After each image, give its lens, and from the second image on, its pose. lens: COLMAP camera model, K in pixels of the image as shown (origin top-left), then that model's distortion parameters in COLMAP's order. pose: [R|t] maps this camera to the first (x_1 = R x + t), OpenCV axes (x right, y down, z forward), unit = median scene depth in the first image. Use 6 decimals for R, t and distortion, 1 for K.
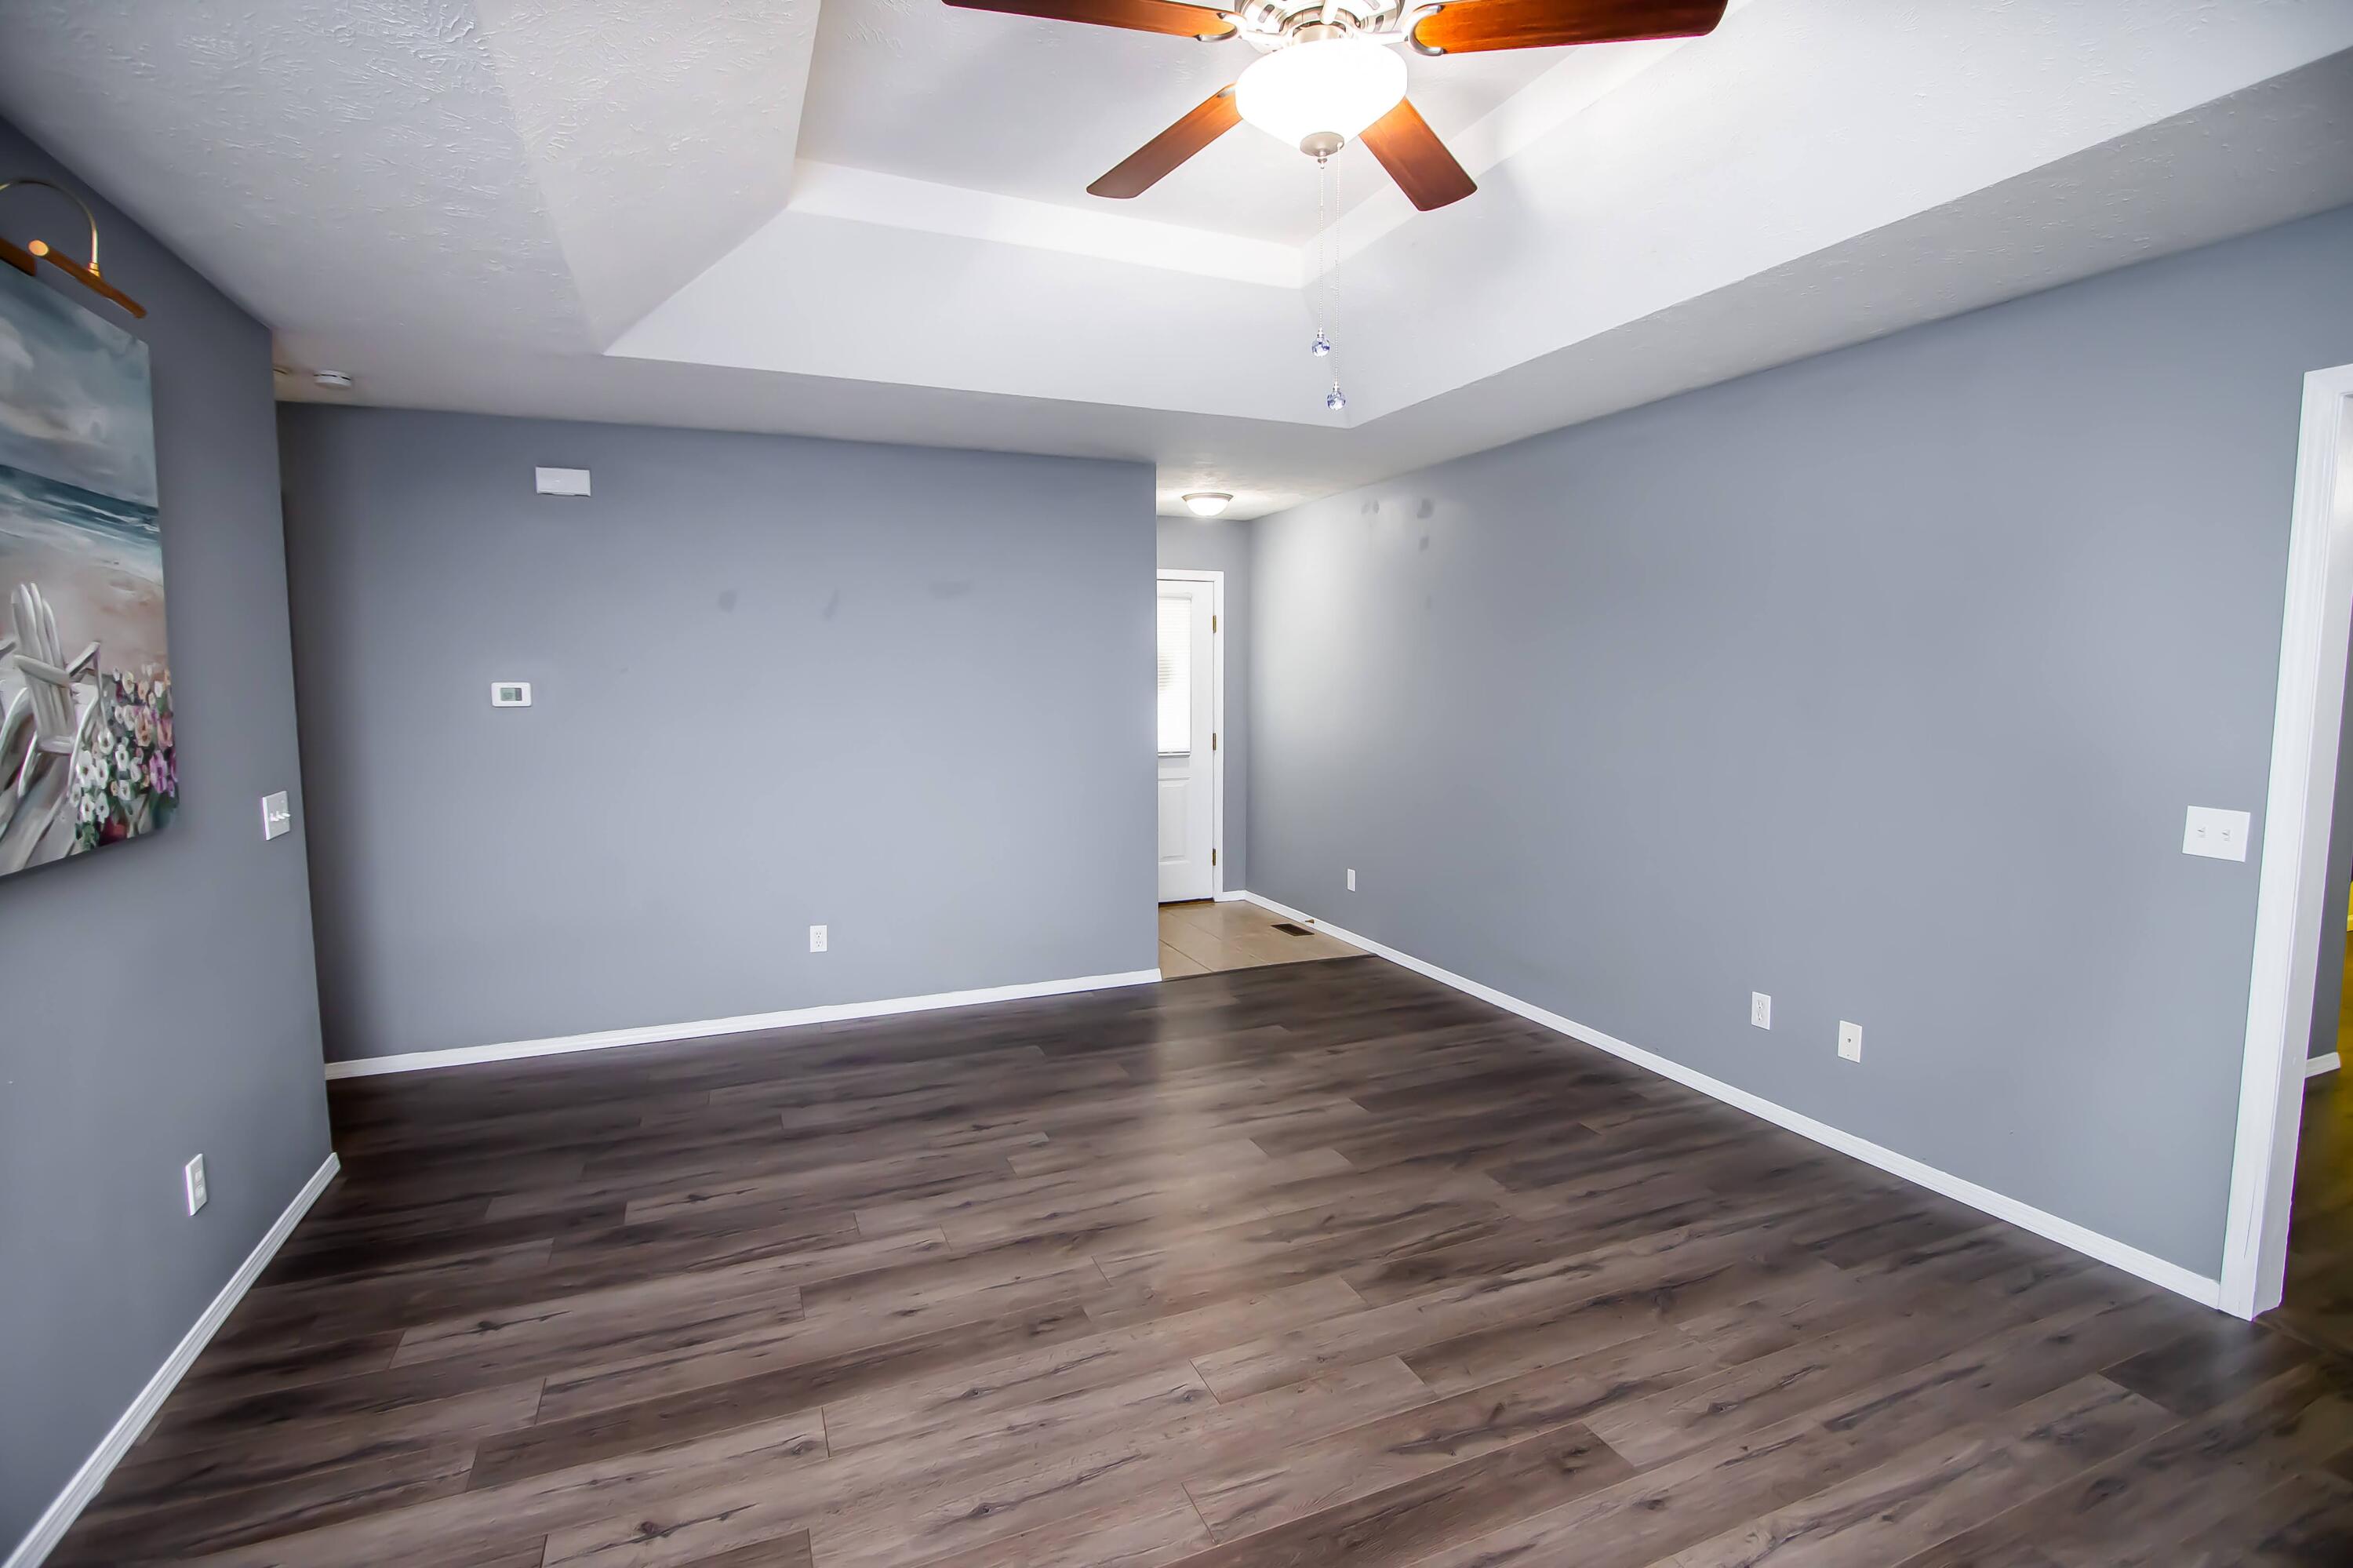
lens RADIAL K [[1087.9, 0, 1167.7], [0, 1087.9, 778.6], [0, 0, 1]] dist [-0.016002, 0.000615]
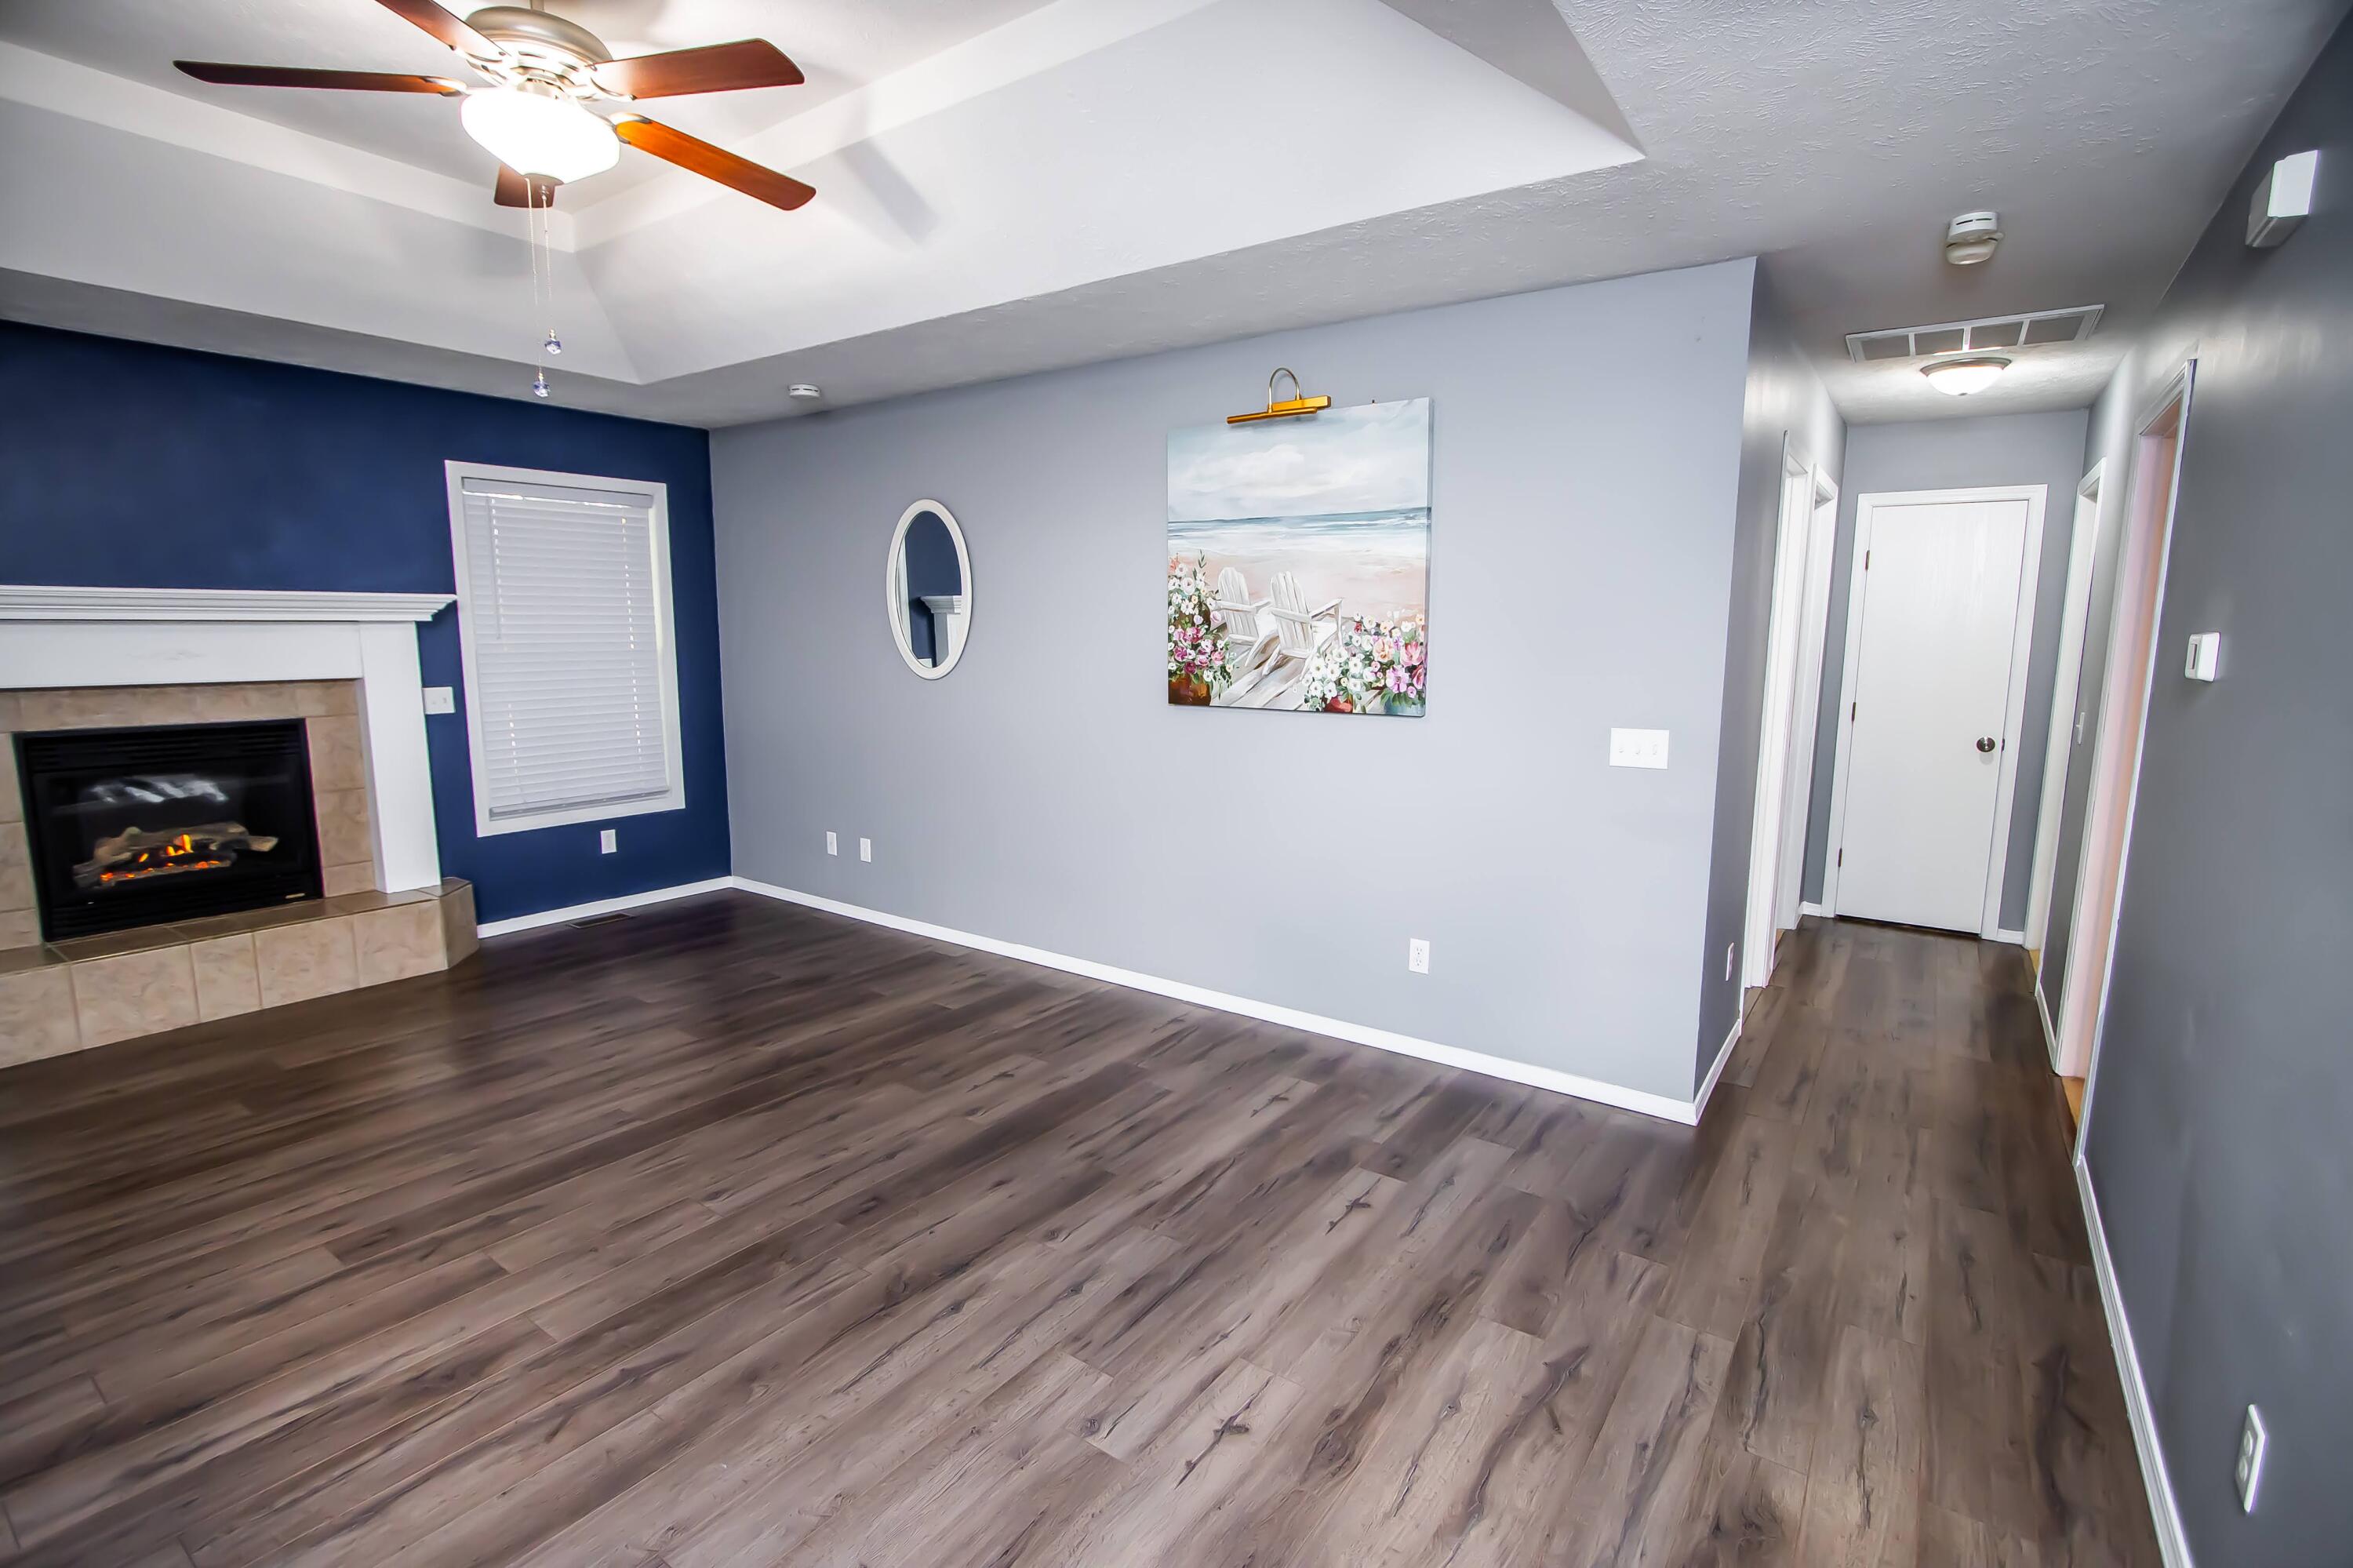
lens RADIAL K [[1087.9, 0, 1167.7], [0, 1087.9, 778.6], [0, 0, 1]] dist [-0.016002, 0.000615]
pose [[-0.850055, 0.067264, -0.522381, 0.192785], [-0.057393, 0.974076, 0.218821, -0.192985], [0.523557, 0.215991, -0.824158, 2.157294]]
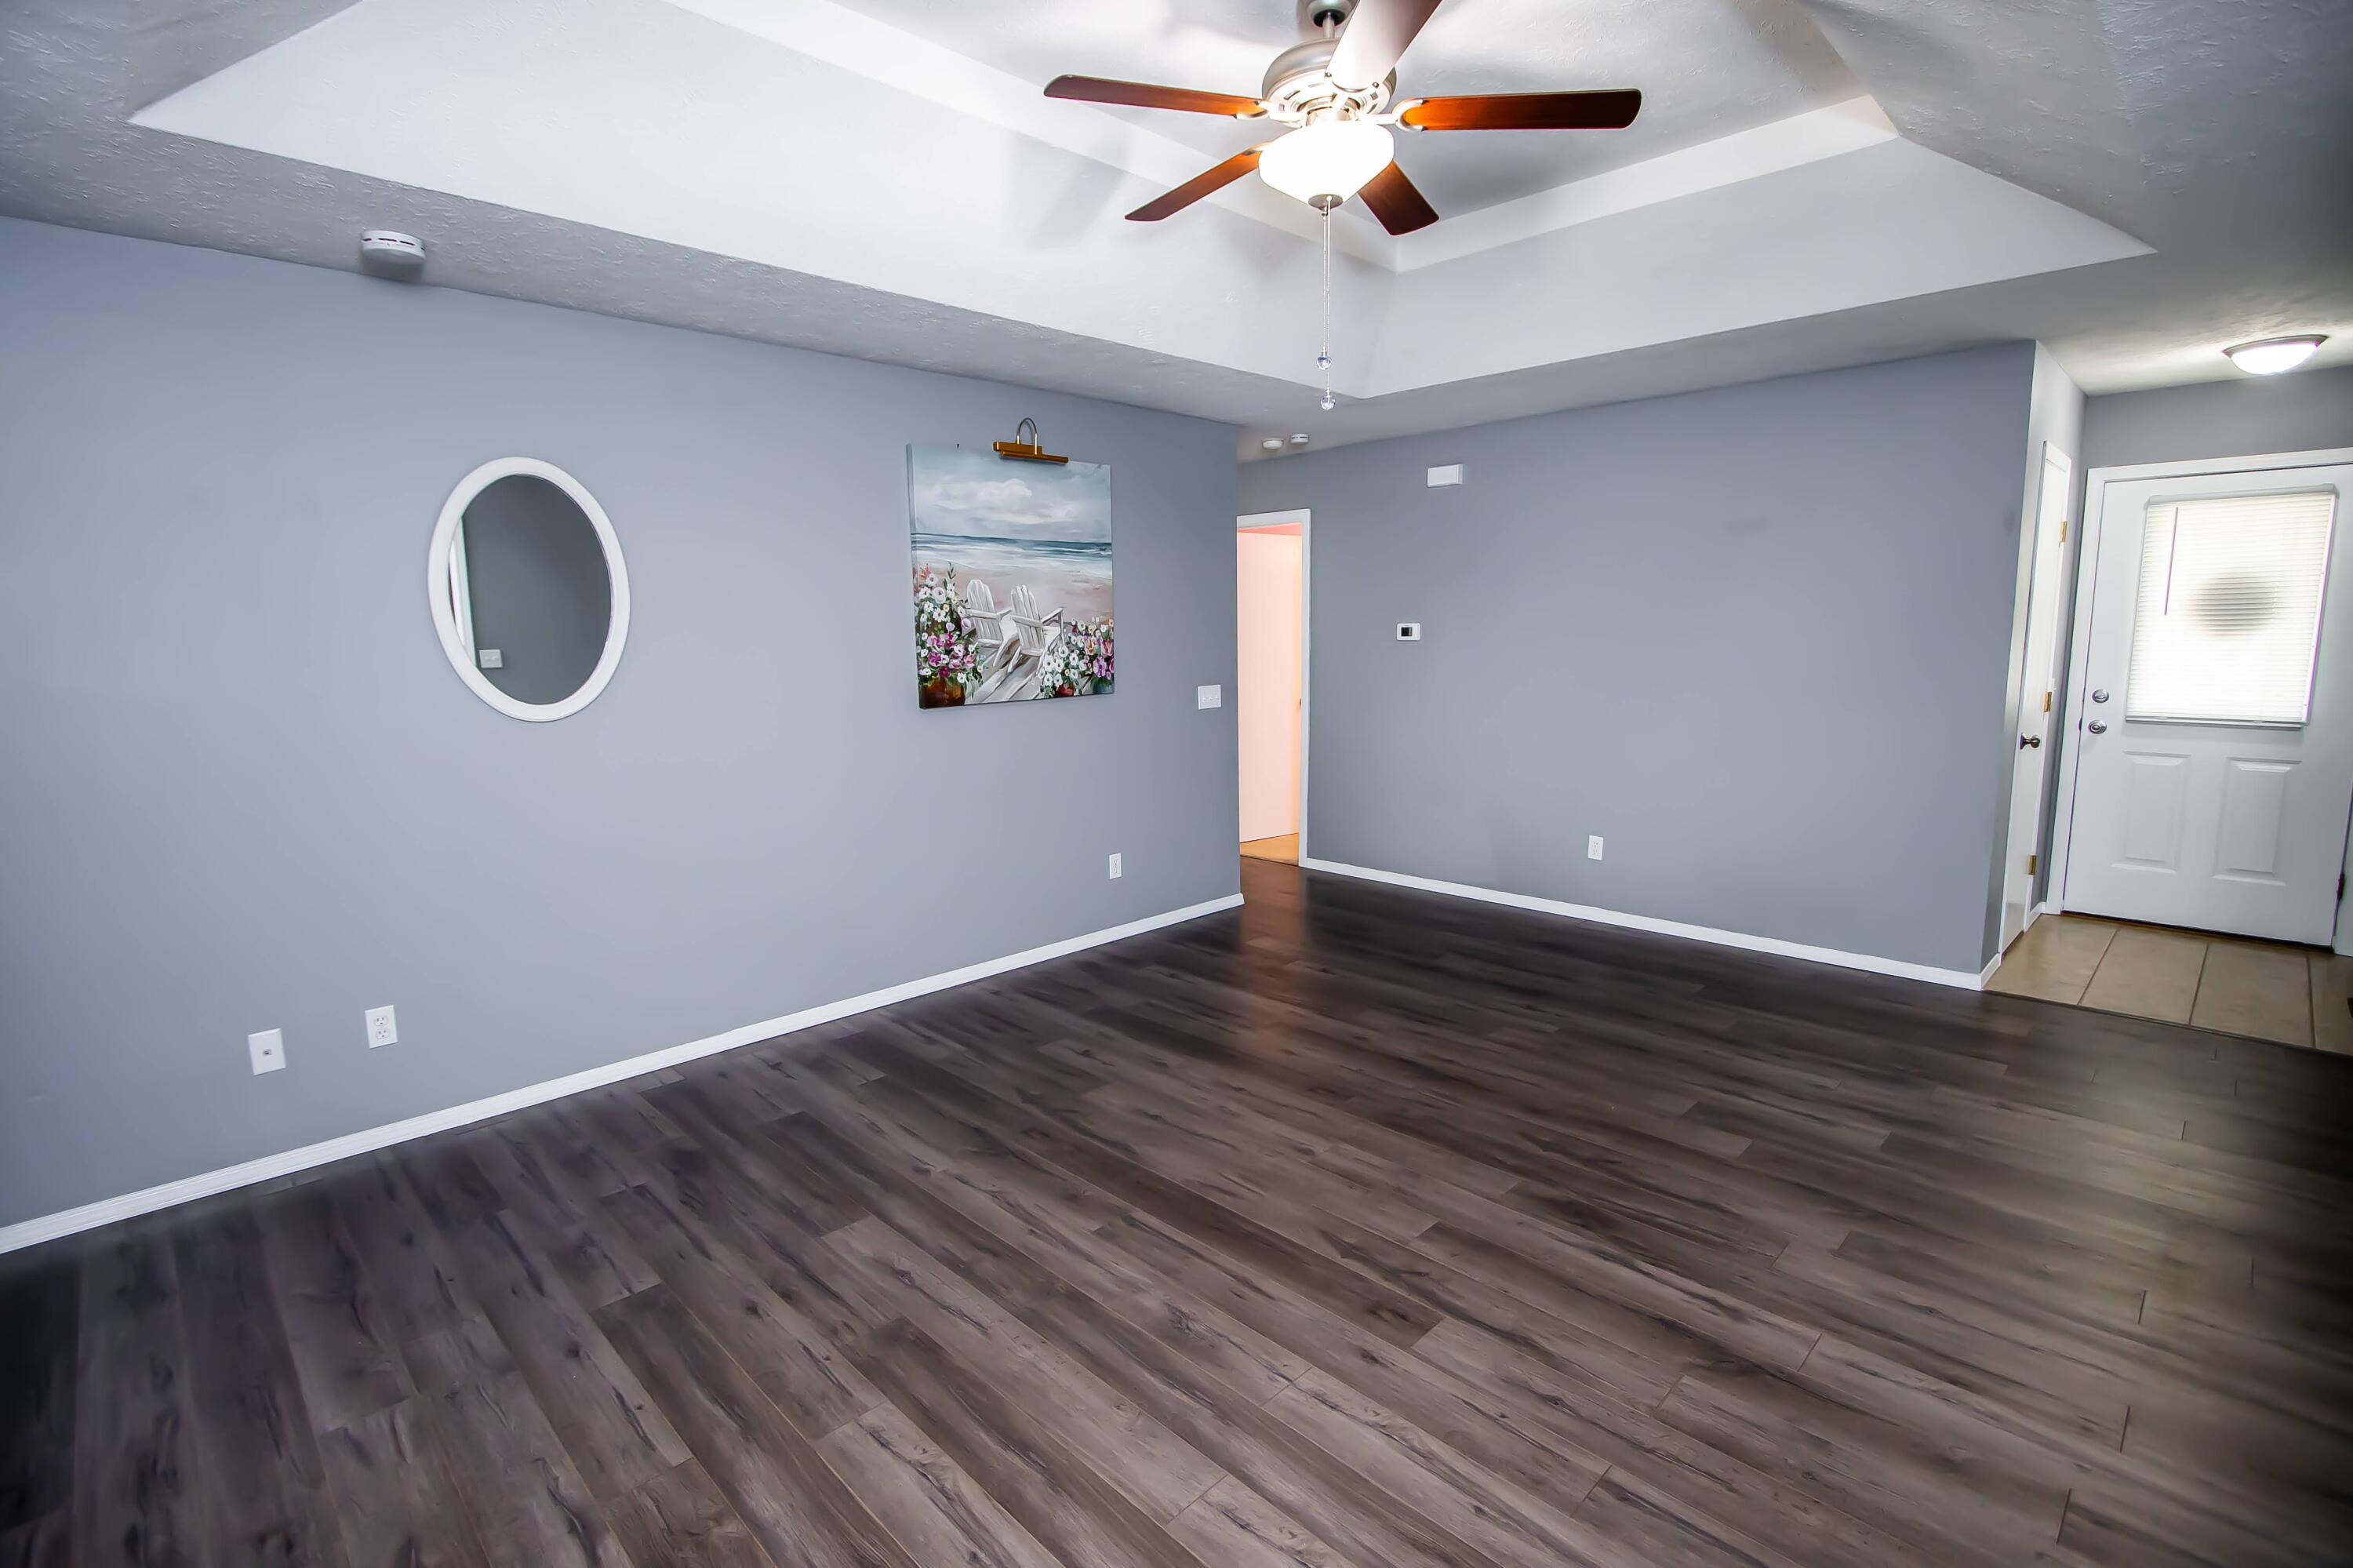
lens RADIAL K [[1087.9, 0, 1167.7], [0, 1087.9, 778.6], [0, 0, 1]] dist [-0.016002, 0.000615]
pose [[0.371480, 0.127944, -0.919583, 1.139620], [-0.074609, 0.991370, 0.107792, -0.029664], [0.925438, 0.028567, 0.377820, 0.304167]]
